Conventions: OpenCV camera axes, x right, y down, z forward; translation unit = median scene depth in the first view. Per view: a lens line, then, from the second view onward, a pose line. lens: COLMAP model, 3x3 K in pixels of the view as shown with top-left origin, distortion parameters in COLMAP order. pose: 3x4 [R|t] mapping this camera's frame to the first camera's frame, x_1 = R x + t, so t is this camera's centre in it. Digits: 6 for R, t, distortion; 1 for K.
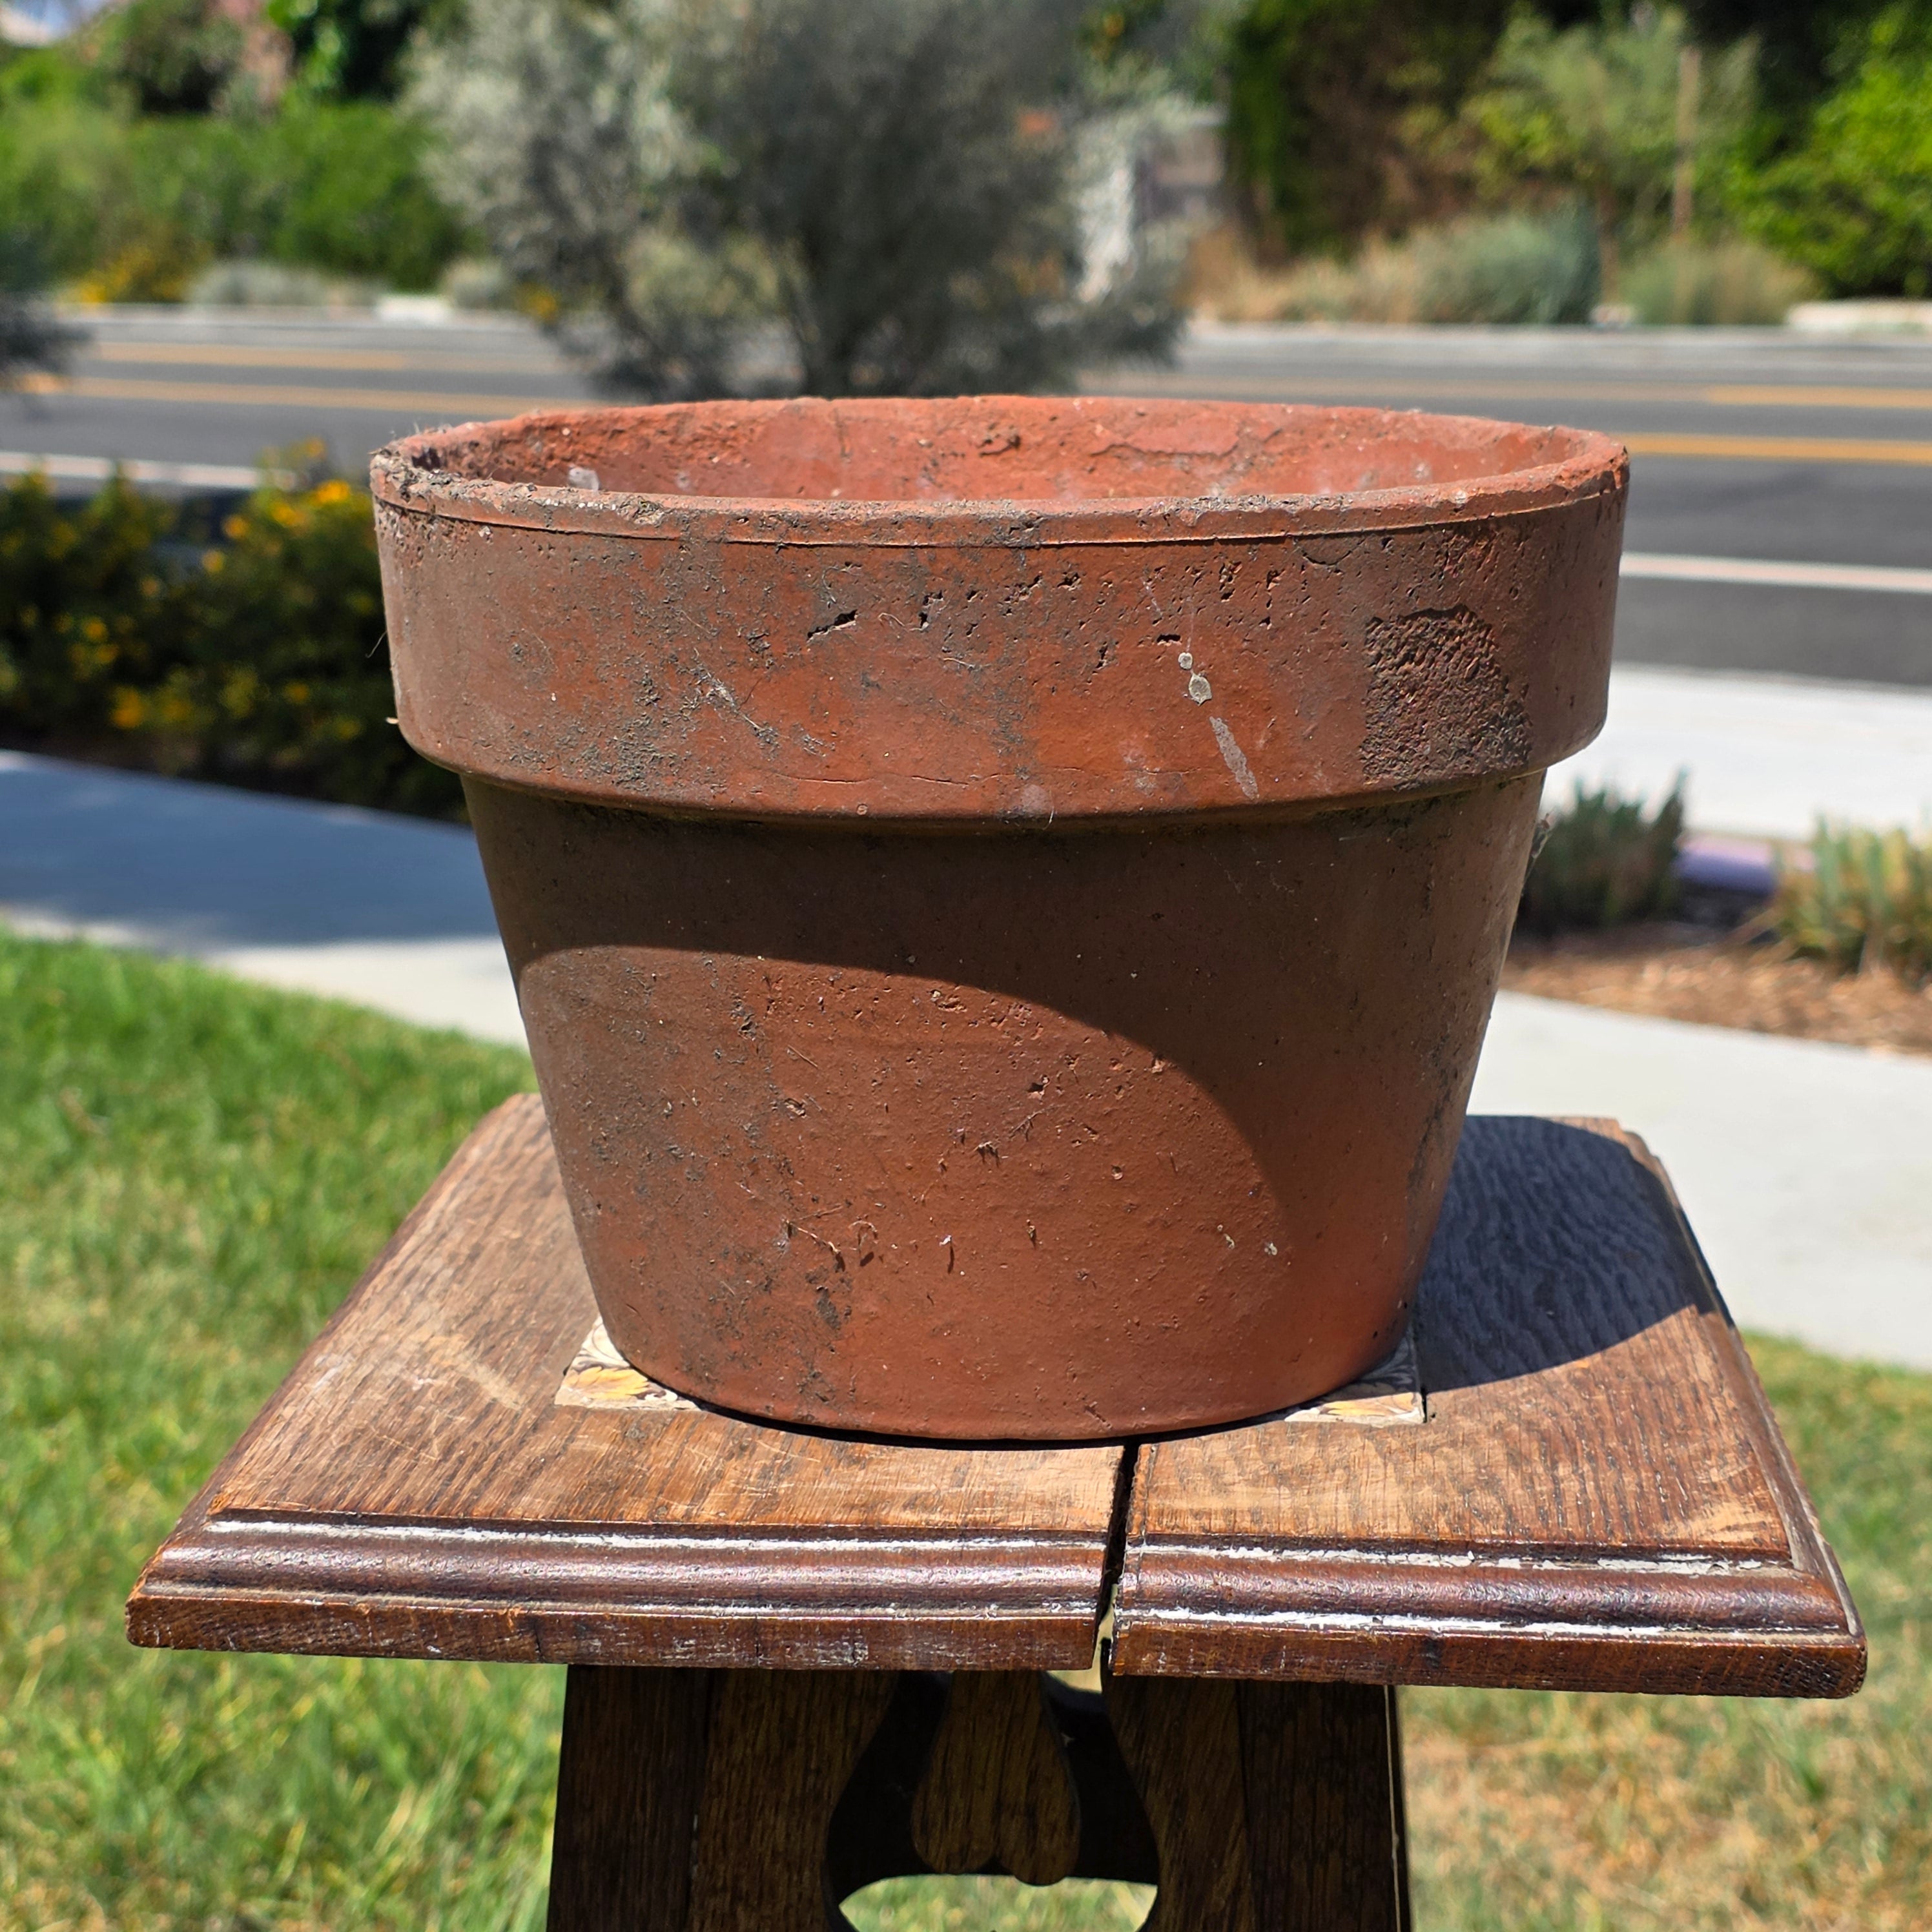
lens RADIAL K [[3854.5, 0, 953.6], [0, 3854.5, 1002.8], [0, 0, 1]] dist [0.236532, -0.993325]
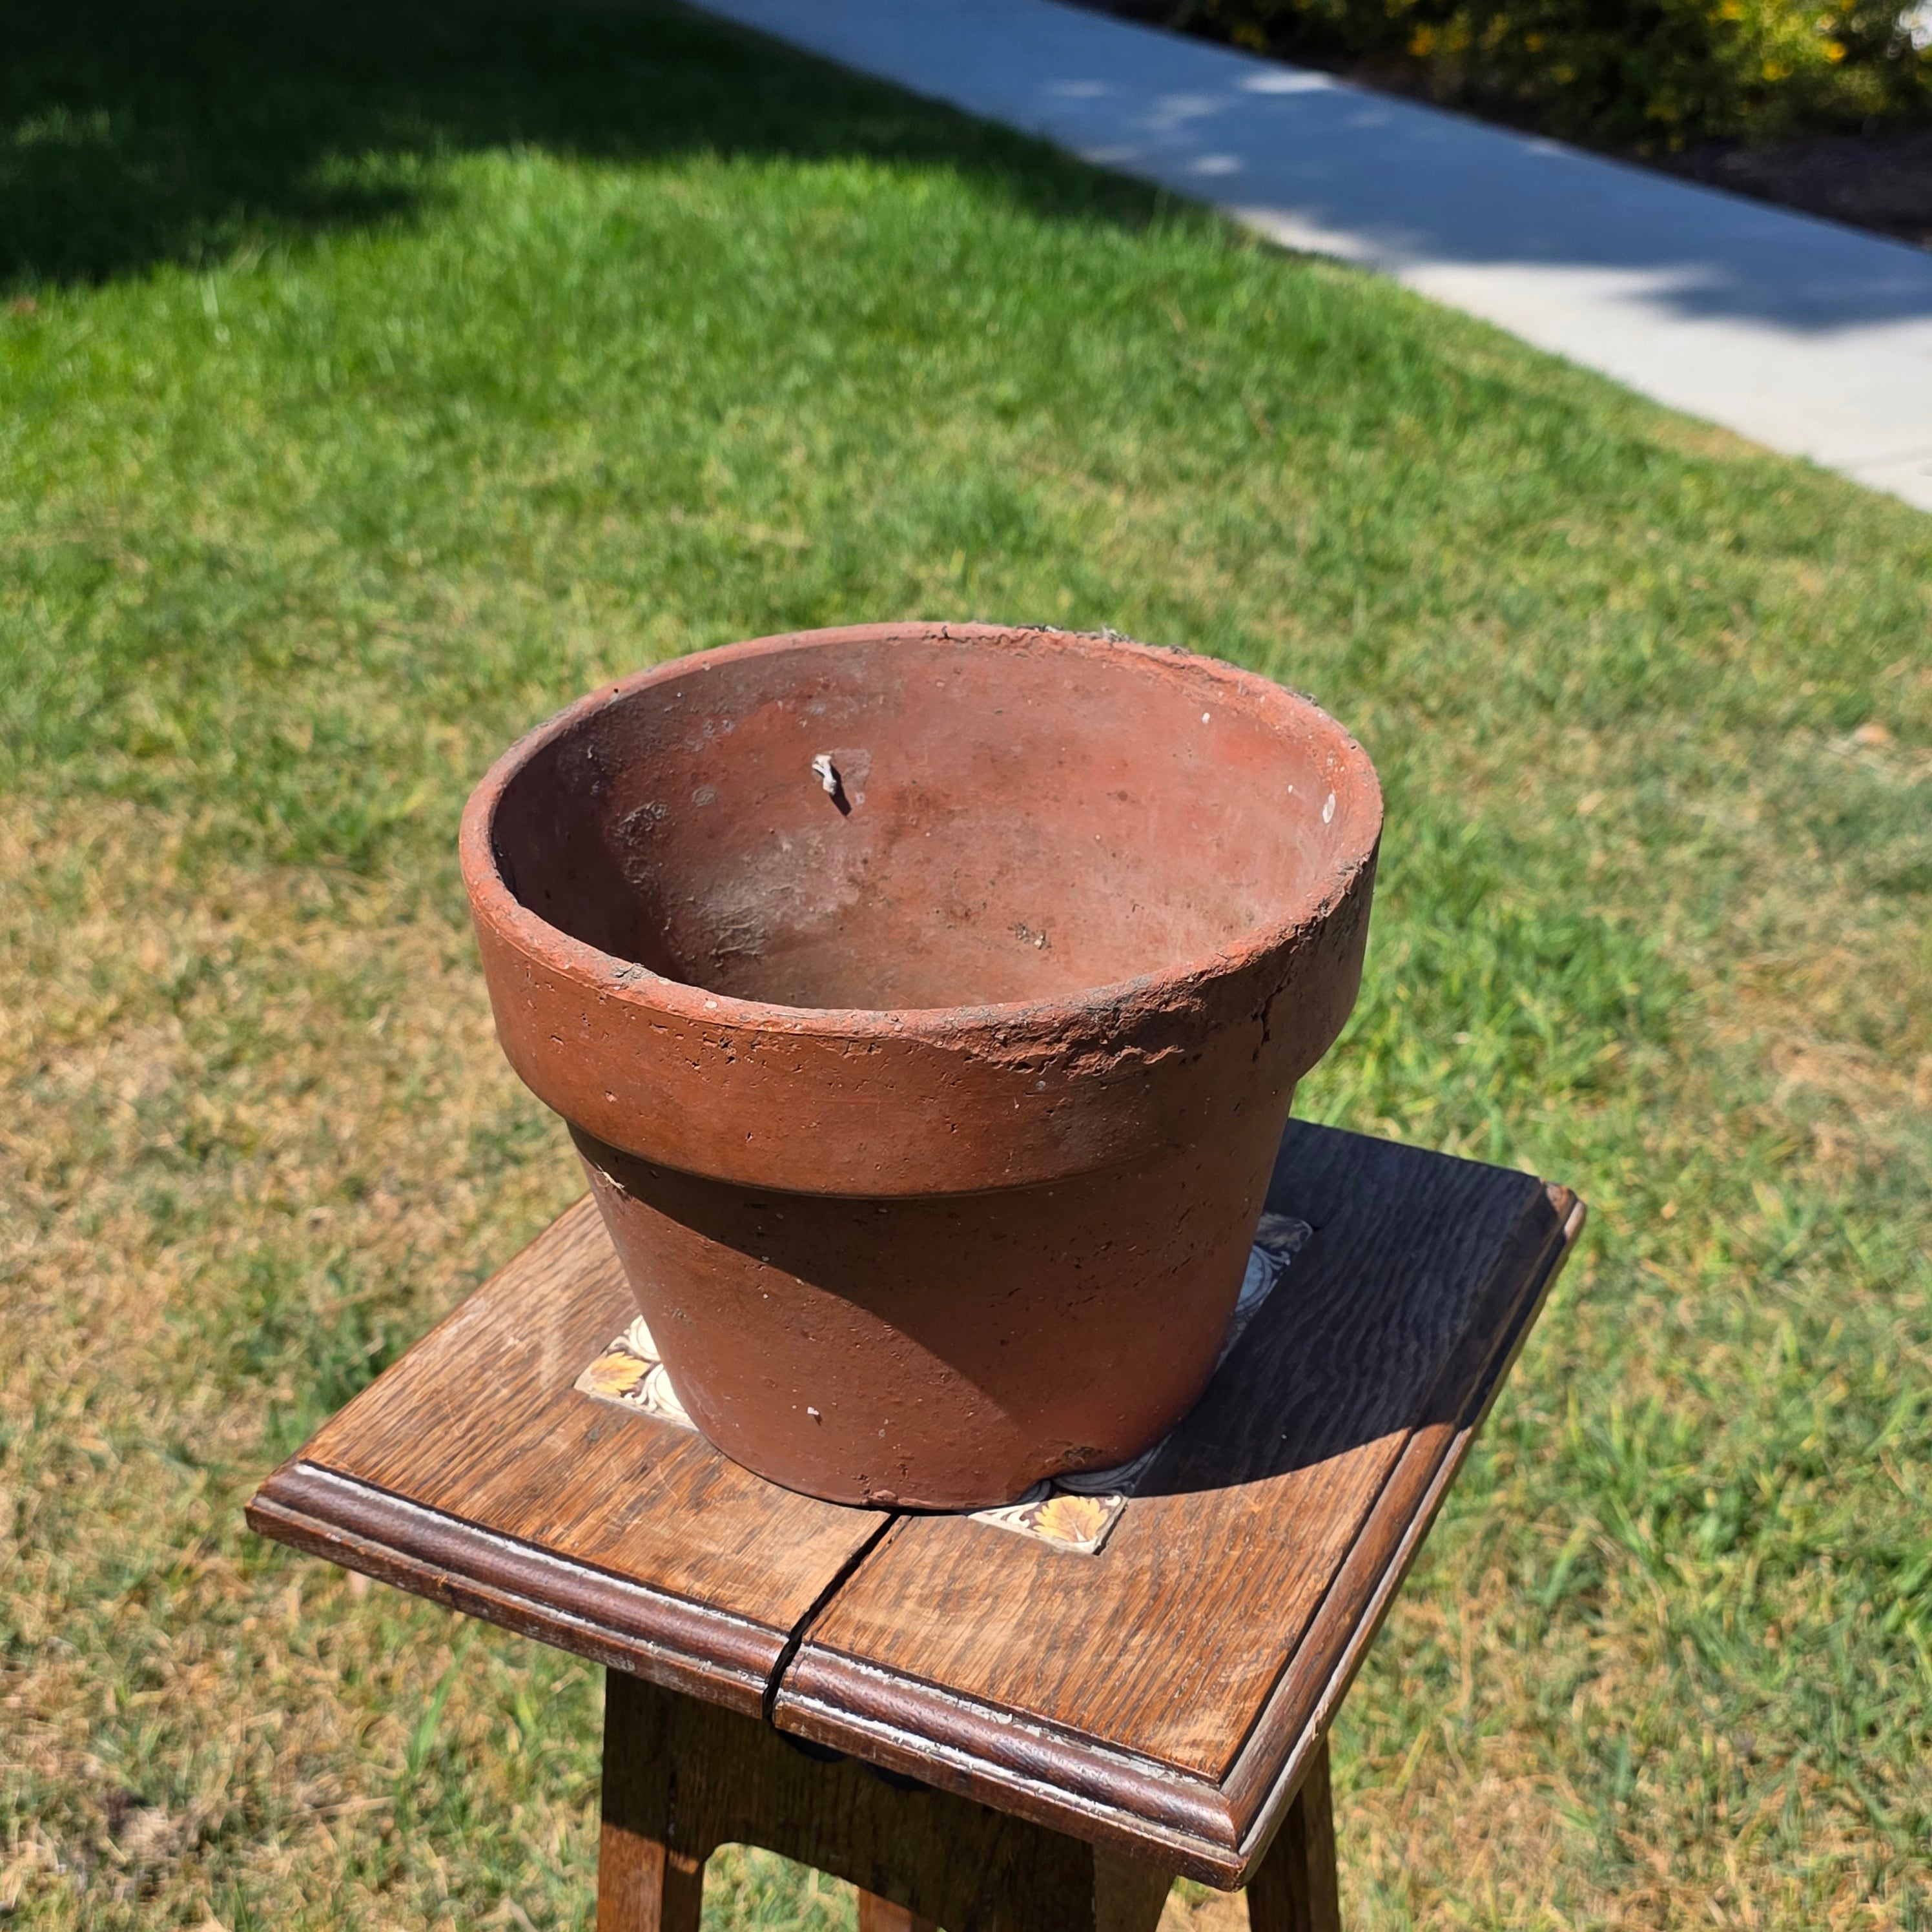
lens RADIAL K [[2699.1, 0, 989.6], [0, 2699.1, 985.1], [0, 0, 1]] dist [0.112705, -0.165943]
pose [[0.923787, 0.176616, -0.339743, 0.407240], [-0.074551, 0.953251, 0.292838, -0.394774], [0.375580, -0.245192, 0.893768, 0.168762]]
